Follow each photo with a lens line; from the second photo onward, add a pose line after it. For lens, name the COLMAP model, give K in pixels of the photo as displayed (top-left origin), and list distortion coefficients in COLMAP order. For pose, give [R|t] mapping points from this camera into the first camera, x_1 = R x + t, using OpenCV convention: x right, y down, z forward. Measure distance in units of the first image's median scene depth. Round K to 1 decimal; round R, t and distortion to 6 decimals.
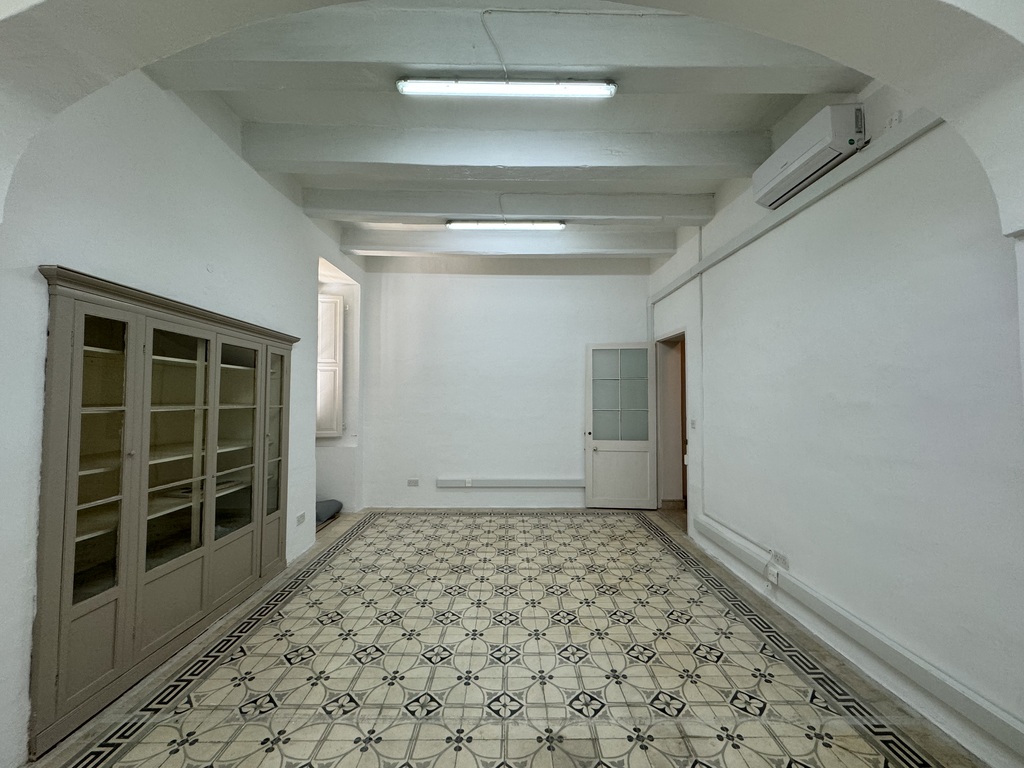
lens RADIAL K [[407.9, 0, 512.0], [0, 407.9, 384.0], [0, 0, 1]] dist [-0.001964, 0.000039]
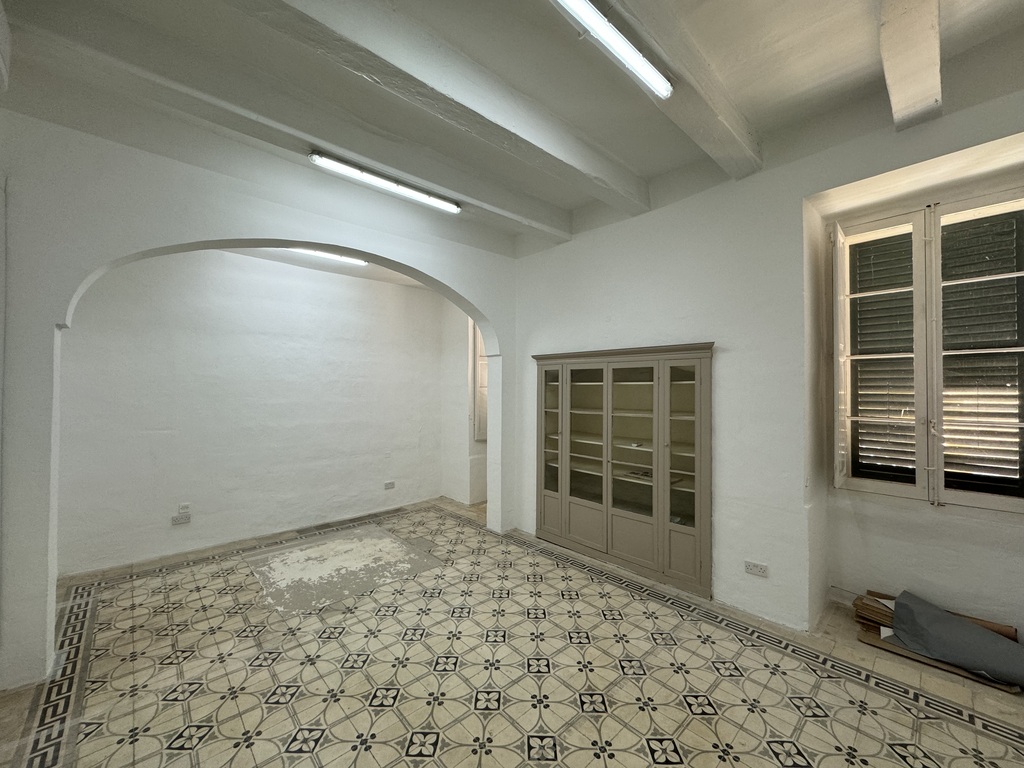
lens RADIAL K [[407.9, 0, 512.0], [0, 407.9, 384.0], [0, 0, 1]] dist [-0.001964, 0.000039]
pose [[-0.741955, -0.012588, -0.670331, 0.552310], [0.021860, 0.998838, -0.042953, 0.006077], [0.670093, -0.046523, -0.740818, 2.040185]]
